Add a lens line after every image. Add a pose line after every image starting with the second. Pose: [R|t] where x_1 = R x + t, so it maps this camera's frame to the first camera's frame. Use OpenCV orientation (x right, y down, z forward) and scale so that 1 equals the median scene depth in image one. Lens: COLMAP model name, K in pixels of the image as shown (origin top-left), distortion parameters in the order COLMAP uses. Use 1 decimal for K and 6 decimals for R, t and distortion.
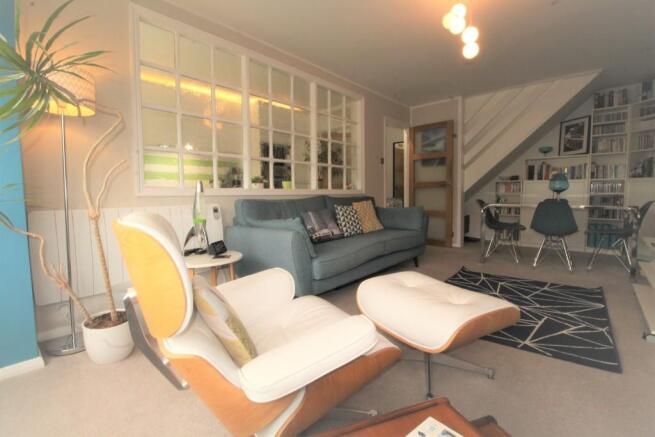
lens RADIAL K [[305.2, 0, 325.5], [0, 305.2, 218.7], [0, 0, 1]] dist [-0.016207, -0.005467]
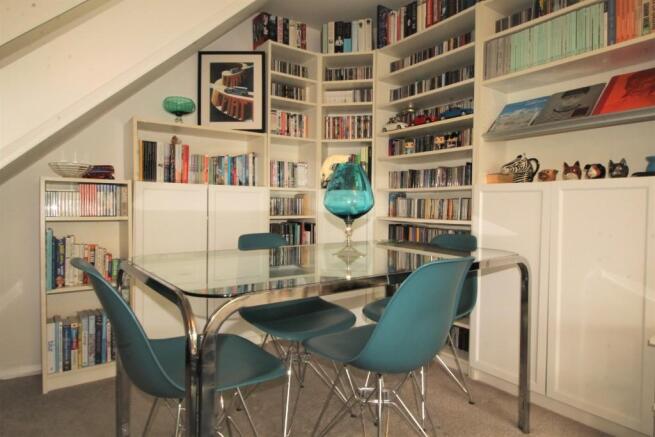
lens RADIAL K [[403.7, 0, 326.6], [0, 403.7, 216.7], [0, 0, 1]] dist [-0.000869, -0.000280]
pose [[0.189360, -0.013707, 0.981812, 0.281339], [0.073564, 0.997290, -0.000265, -0.081353], [-0.979148, 0.072276, 0.189855, 0.817777]]
